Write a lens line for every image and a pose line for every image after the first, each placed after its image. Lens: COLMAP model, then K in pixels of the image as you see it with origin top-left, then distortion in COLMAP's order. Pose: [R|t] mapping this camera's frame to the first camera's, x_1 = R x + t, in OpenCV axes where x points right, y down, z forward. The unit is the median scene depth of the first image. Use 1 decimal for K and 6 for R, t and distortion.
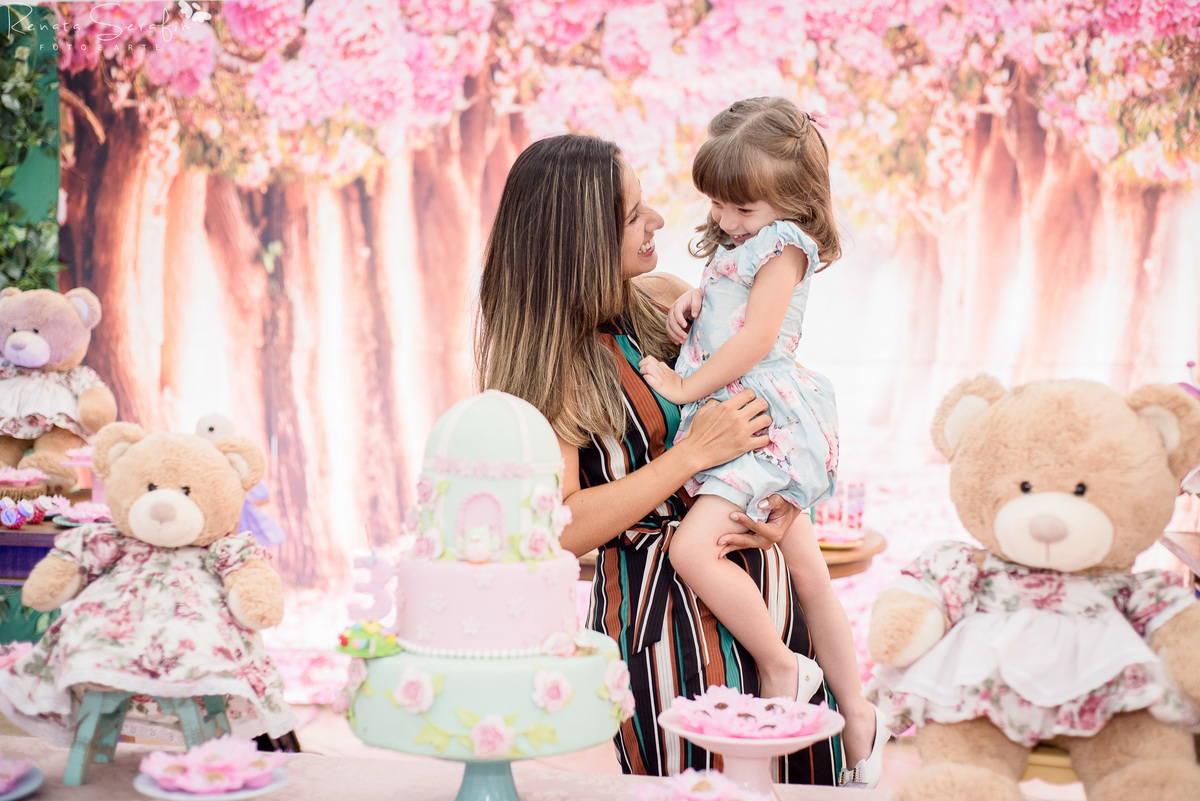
lens RADIAL K [[1757.3, 0, 600.0], [0, 1757.3, 400.5], [0, 0, 1]] dist [-0.021026, -0.031210]
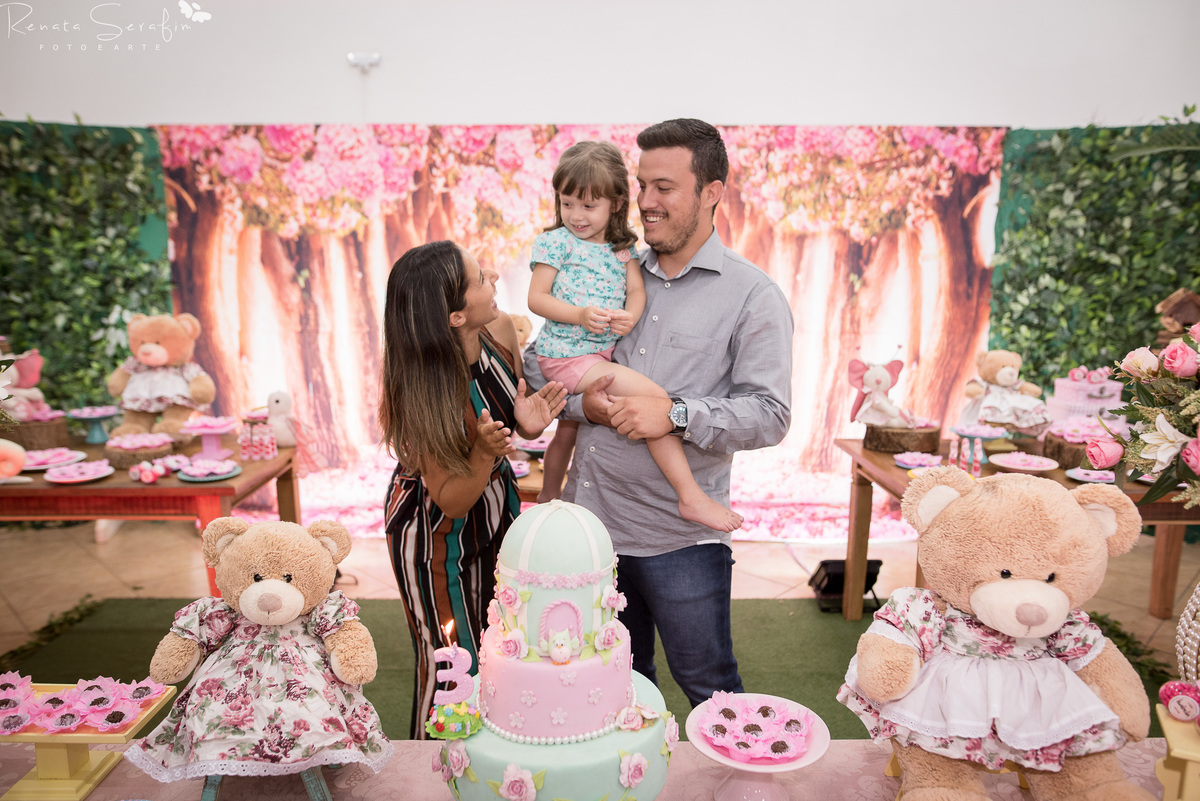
lens RADIAL K [[834.9, 0, 600.0], [0, 834.9, 400.5], [0, 0, 1]] dist [-0.062097, 0.051186]
pose [[0.985415, -0.041050, 0.165144, -0.041358], [0.023466, 0.993976, 0.107053, -0.044480], [-0.168544, -0.101616, 0.980442, 0.153748]]
